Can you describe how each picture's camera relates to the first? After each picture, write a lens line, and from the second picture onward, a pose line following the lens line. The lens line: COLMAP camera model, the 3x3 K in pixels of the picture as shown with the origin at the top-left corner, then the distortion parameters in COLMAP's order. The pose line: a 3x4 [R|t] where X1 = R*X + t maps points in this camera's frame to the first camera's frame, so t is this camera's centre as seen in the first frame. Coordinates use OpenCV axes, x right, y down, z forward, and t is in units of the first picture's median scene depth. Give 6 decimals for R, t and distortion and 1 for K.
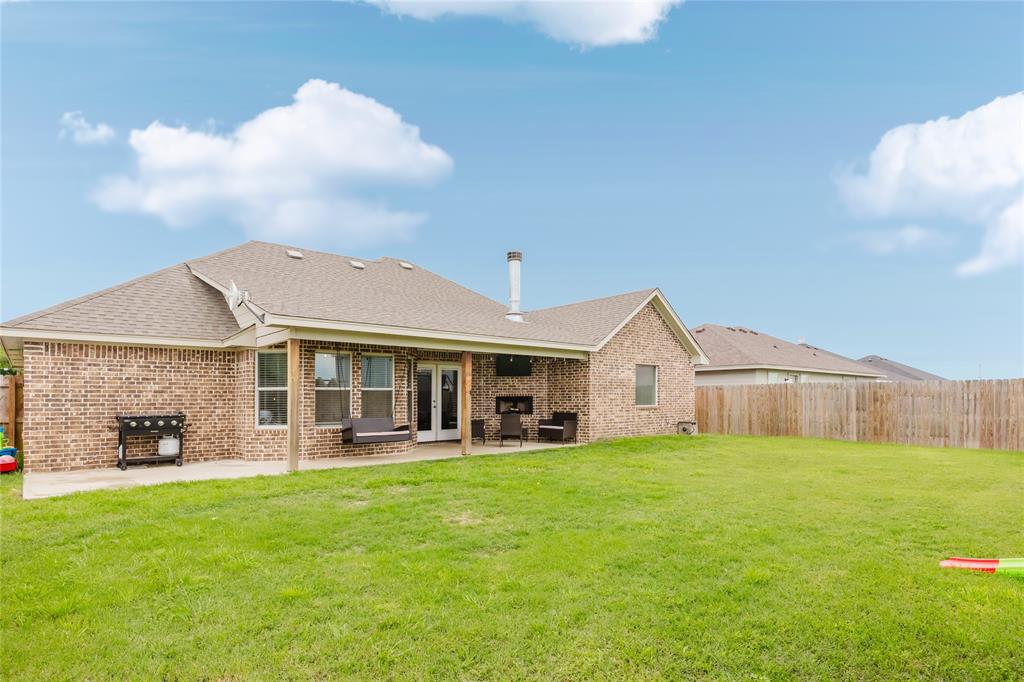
lens RADIAL K [[526.1, 0, 514.1], [0, 526.1, 373.2], [0, 0, 1]] dist [0.000545, 0.000104]
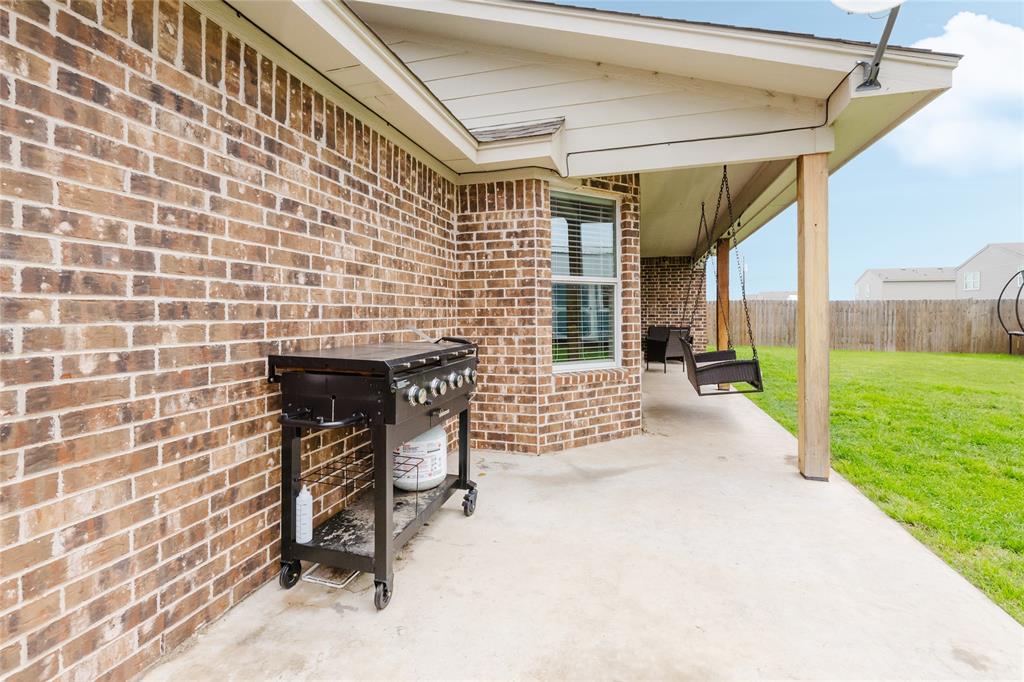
lens RADIAL K [[436.1, 0, 508.1], [0, 436.1, 307.6], [0, 0, 1]] dist [-0.001714, 0.000192]
pose [[0.860070, 0.014594, 0.509968, -0.753960], [-0.032161, 0.999154, 0.025648, 0.049354], [-0.509162, -0.038460, 0.859811, 0.778724]]
